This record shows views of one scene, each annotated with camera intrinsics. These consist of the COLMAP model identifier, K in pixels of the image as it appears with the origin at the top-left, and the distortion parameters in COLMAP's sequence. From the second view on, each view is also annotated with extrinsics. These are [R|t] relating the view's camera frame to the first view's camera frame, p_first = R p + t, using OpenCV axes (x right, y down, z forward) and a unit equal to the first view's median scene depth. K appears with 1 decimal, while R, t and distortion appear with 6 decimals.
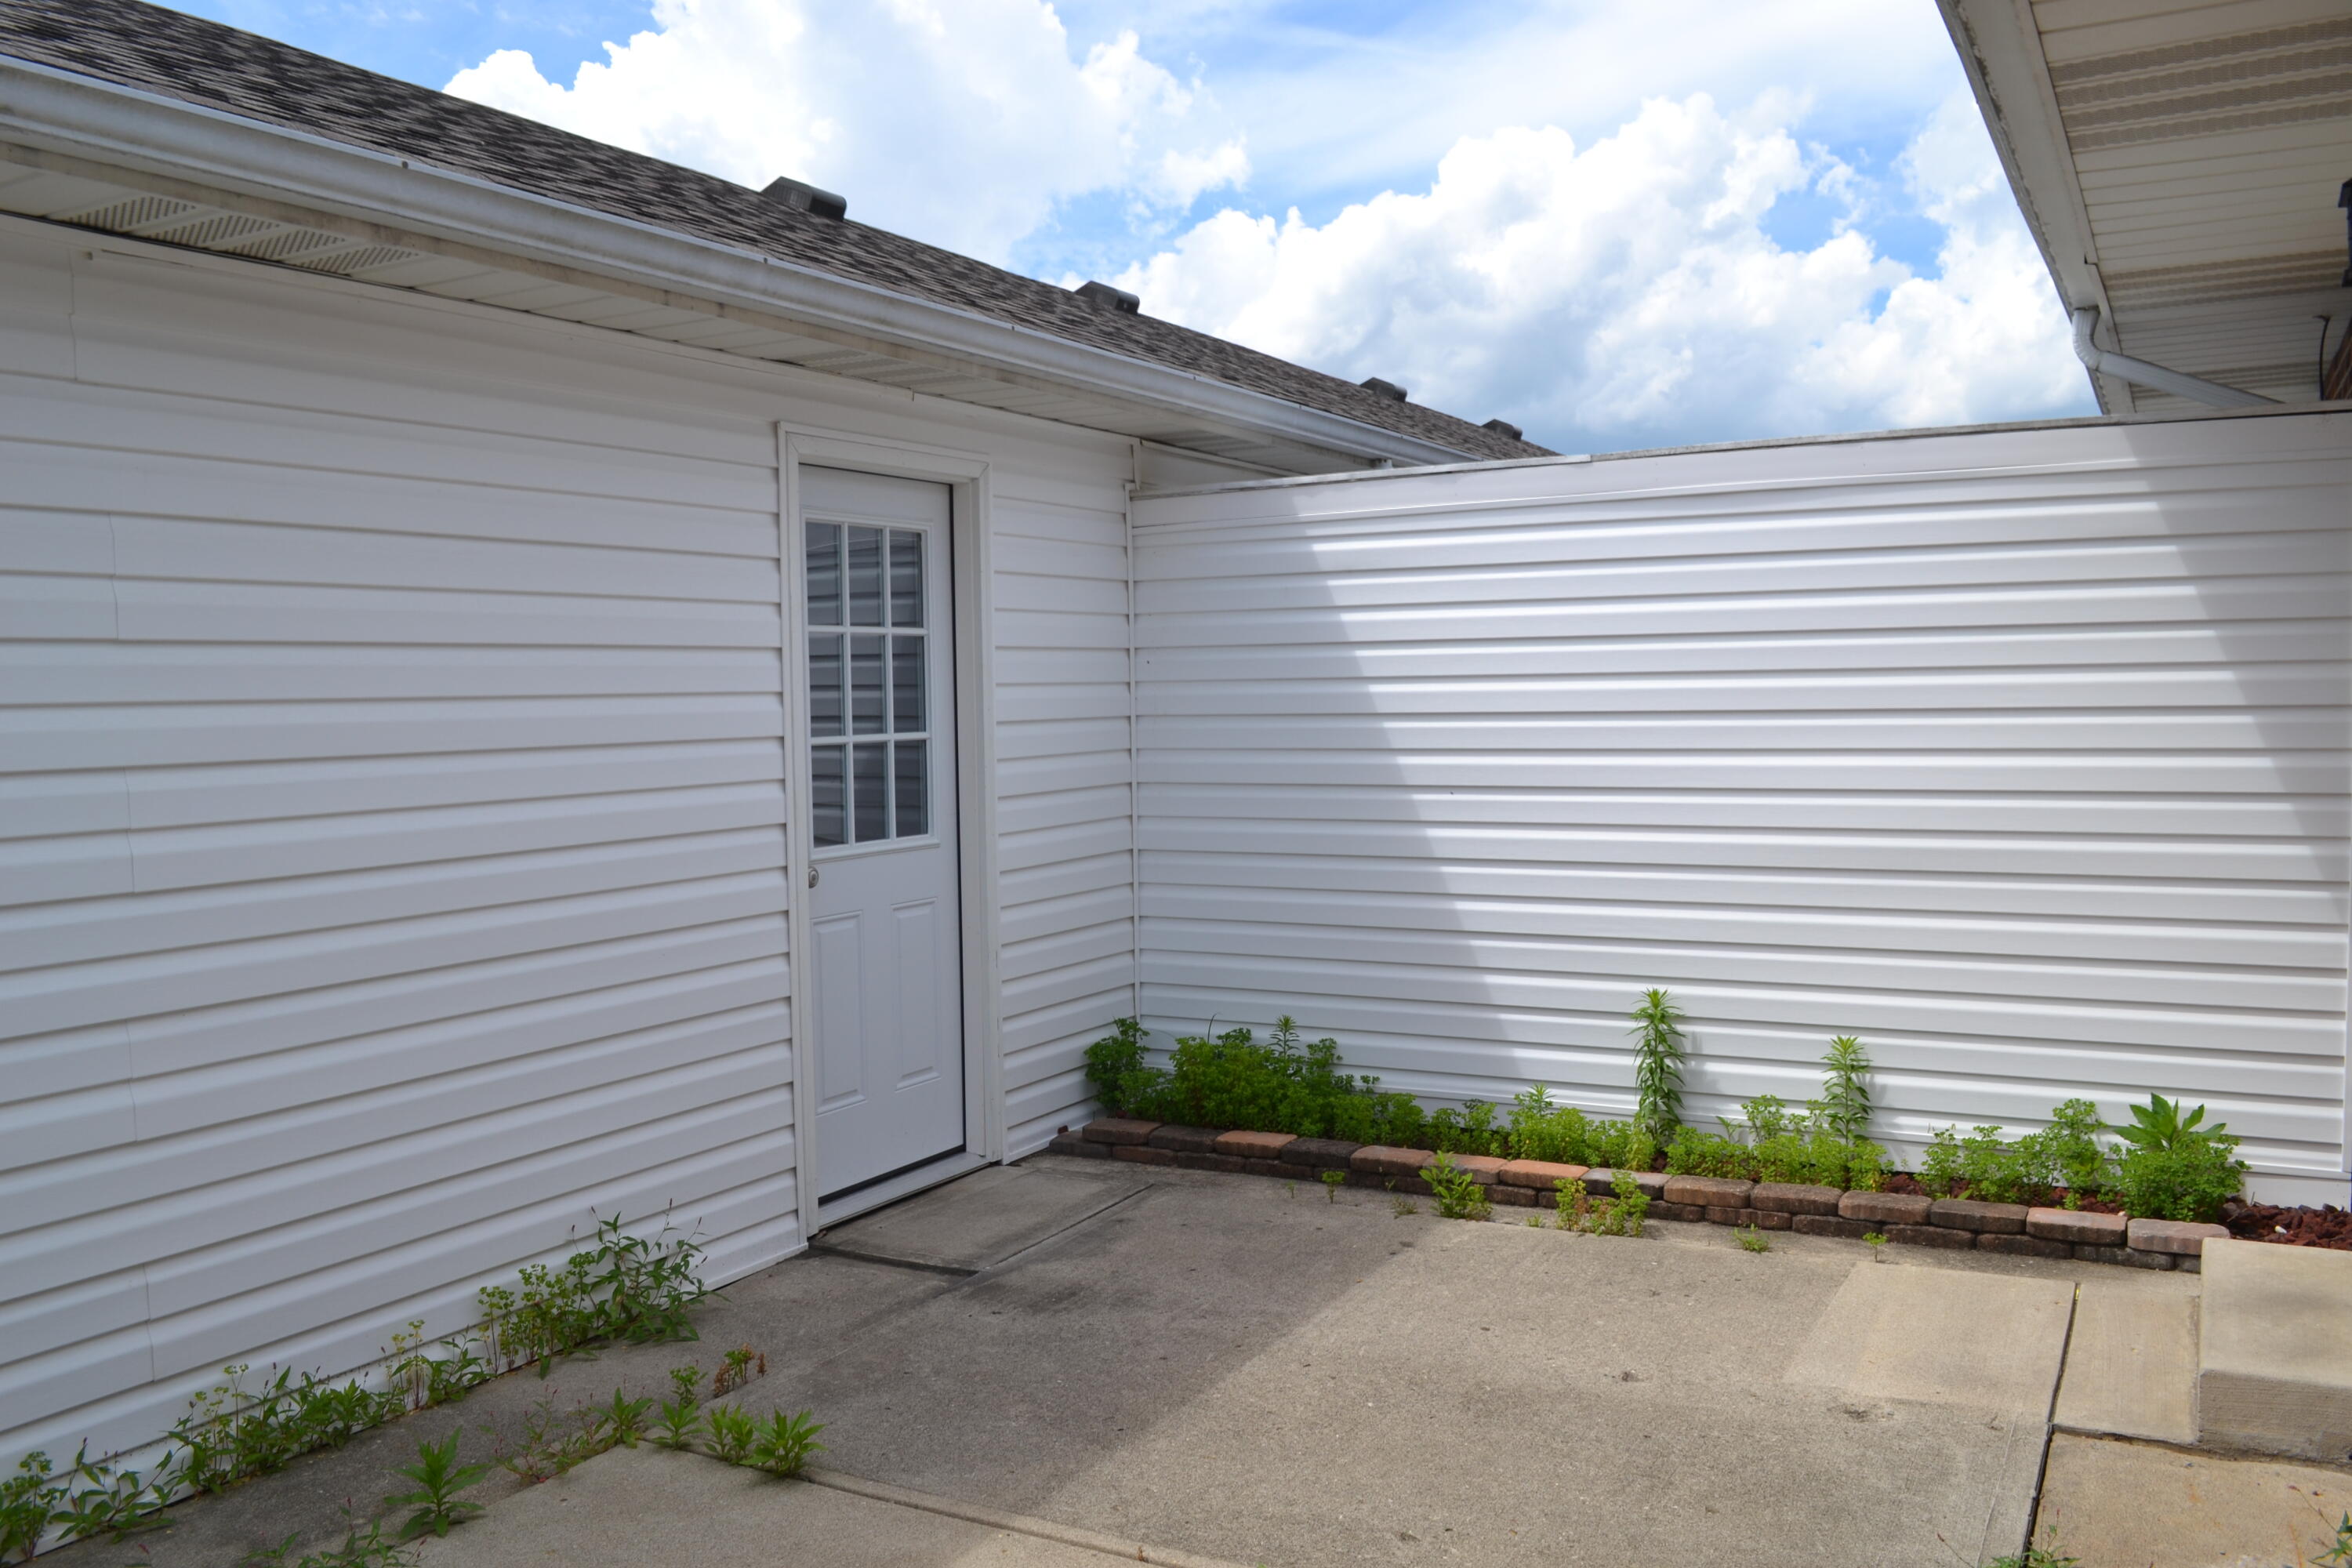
lens RADIAL K [[1901.3, 0, 1176.3], [0, 1901.3, 777.3], [0, 0, 1]] dist [-0.074589, 0.002832]
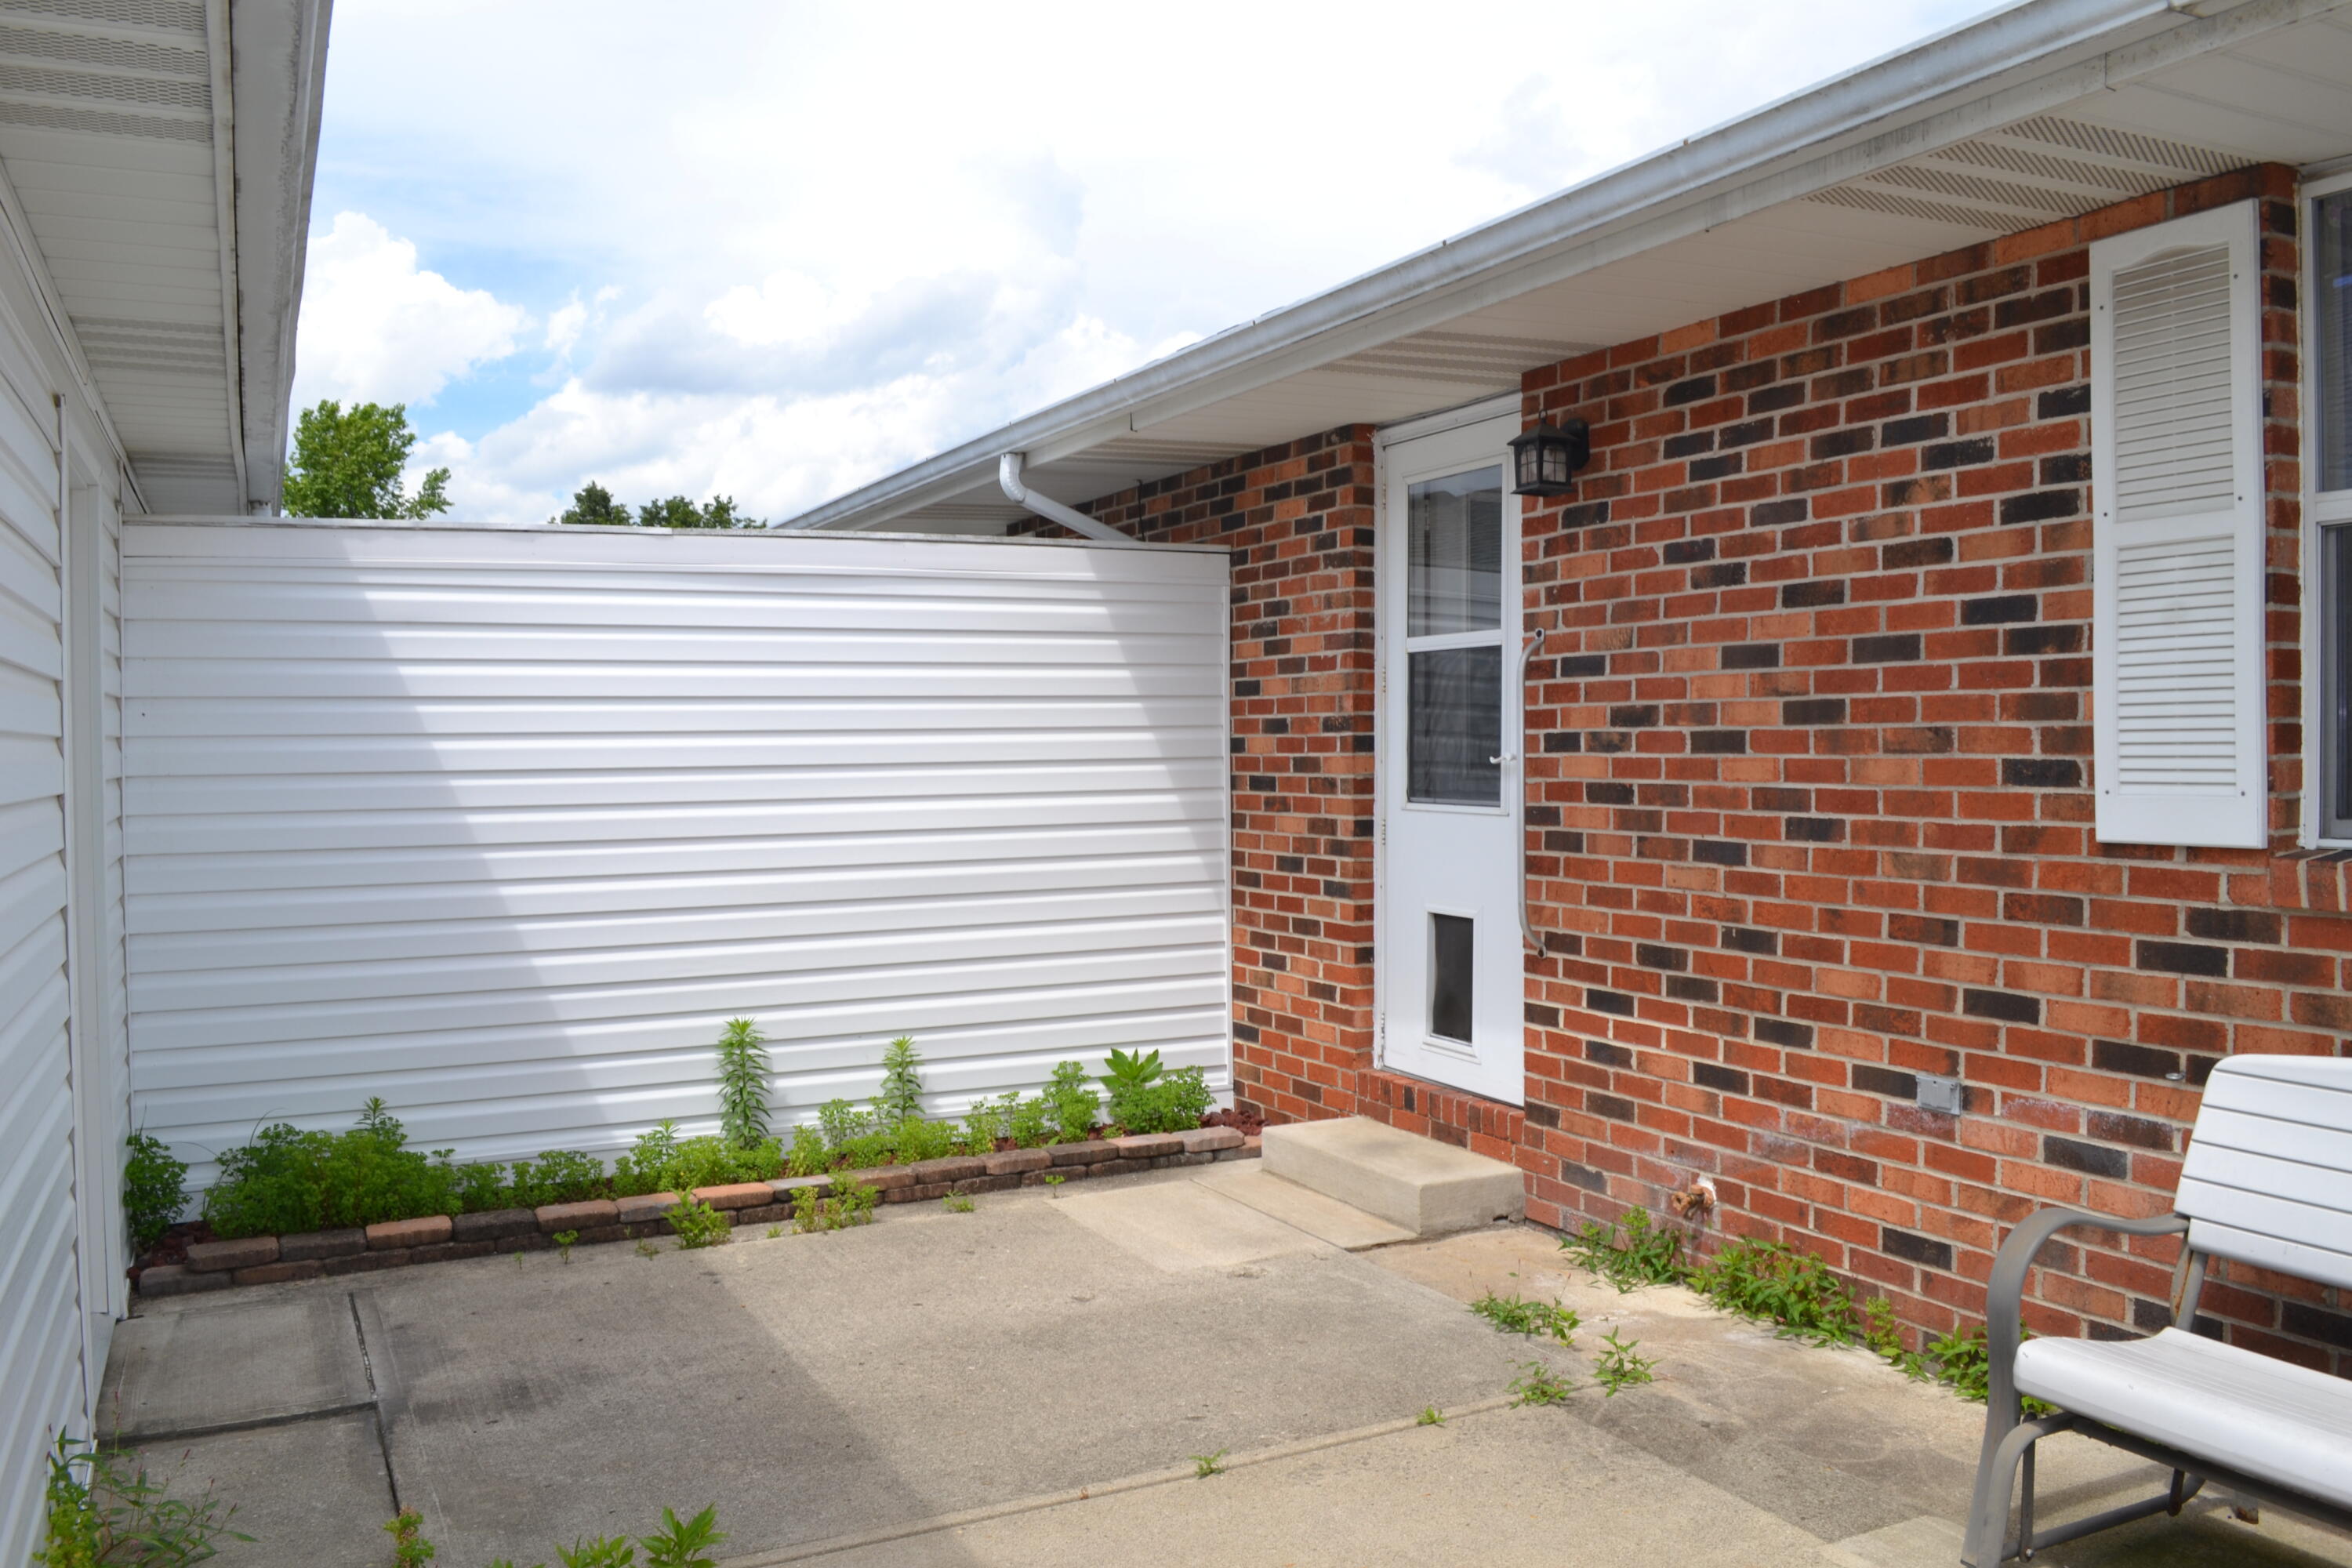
lens RADIAL K [[1901.3, 0, 1176.0], [0, 1901.3, 788.2], [0, 0, 1]] dist [-0.074589, 0.002832]
pose [[0.560766, -0.010398, 0.827909, -0.604670], [0.041183, 0.999034, -0.015347, 0.006295], [-0.826949, 0.042701, 0.560652, 0.198361]]
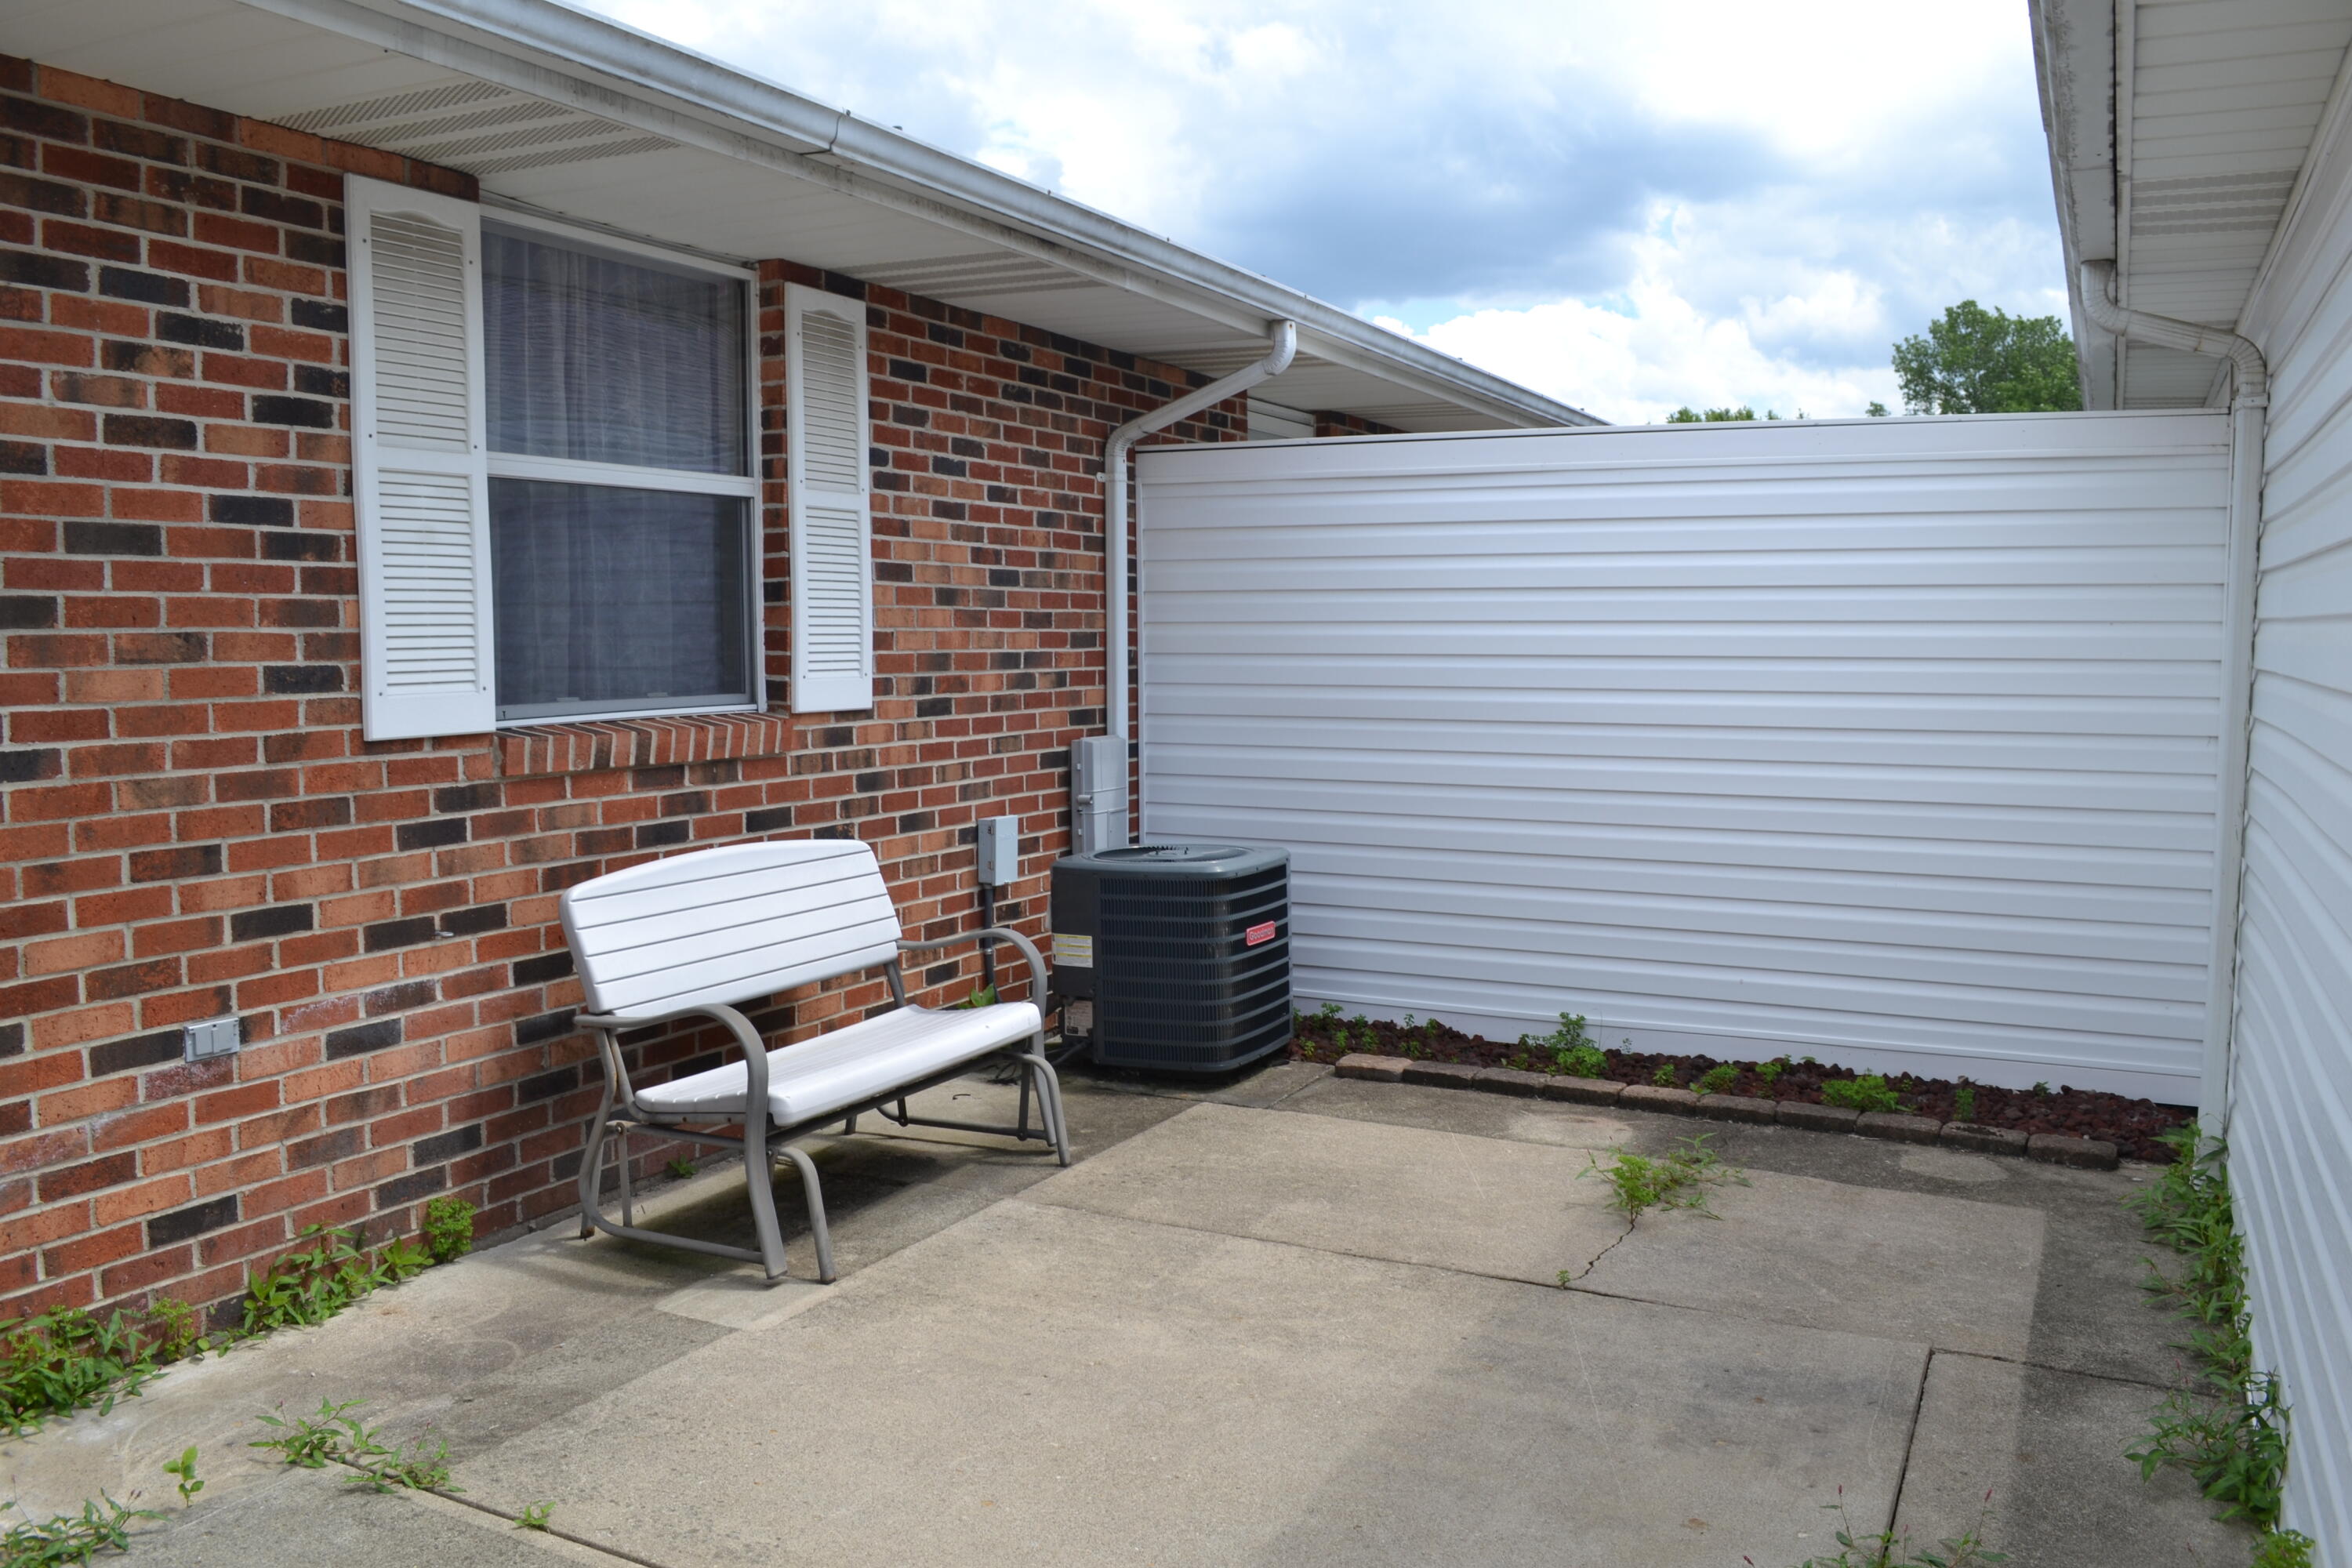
lens RADIAL K [[1901.3, 0, 1171.5], [0, 1901.3, 791.5], [0, 0, 1]] dist [-0.074589, 0.002832]
pose [[-0.998757, 0.019730, -0.045768, -0.059522], [0.013464, 0.990975, 0.133370, -0.052683], [0.047987, 0.132588, -0.990009, 1.177501]]
